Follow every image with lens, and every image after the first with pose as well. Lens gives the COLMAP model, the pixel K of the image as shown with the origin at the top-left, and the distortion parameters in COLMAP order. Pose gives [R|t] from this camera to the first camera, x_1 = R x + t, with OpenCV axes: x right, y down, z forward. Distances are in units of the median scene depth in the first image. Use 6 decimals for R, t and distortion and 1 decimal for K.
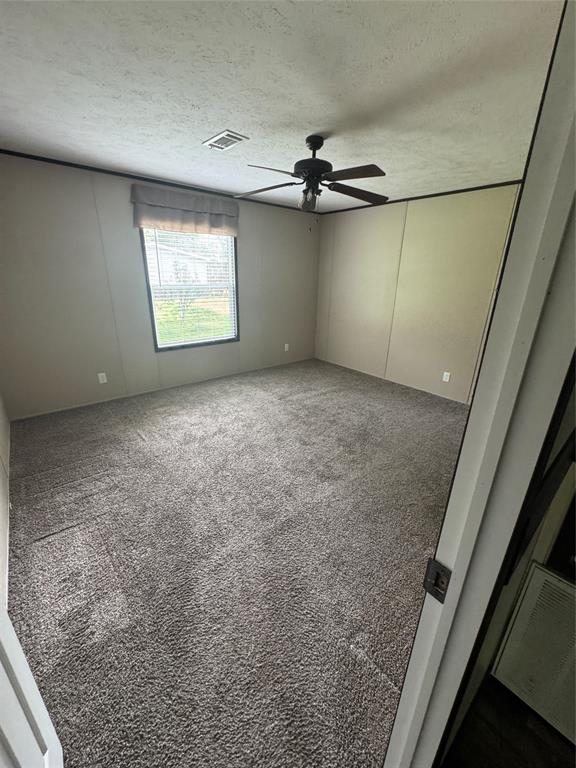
lens RADIAL K [[306.4, 0, 288.0], [0, 306.4, 384.0], [0, 0, 1]] dist [0.000494, -0.000036]
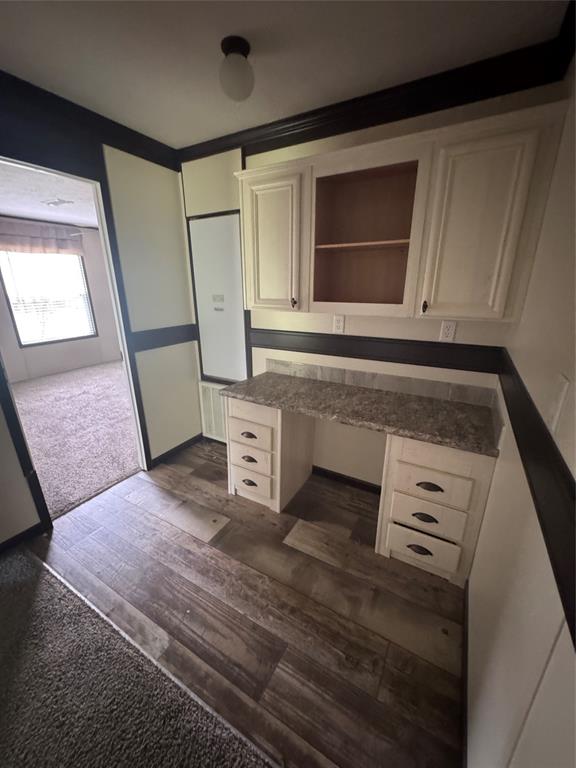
lens RADIAL K [[306.4, 0, 288.0], [0, 306.4, 384.0], [0, 0, 1]] dist [0.000494, -0.000036]
pose [[0.939186, -0.133692, 0.316316, 0.208645], [0.139771, 0.990178, 0.003503, 0.221932], [-0.313677, 0.040922, 0.948647, -0.610290]]
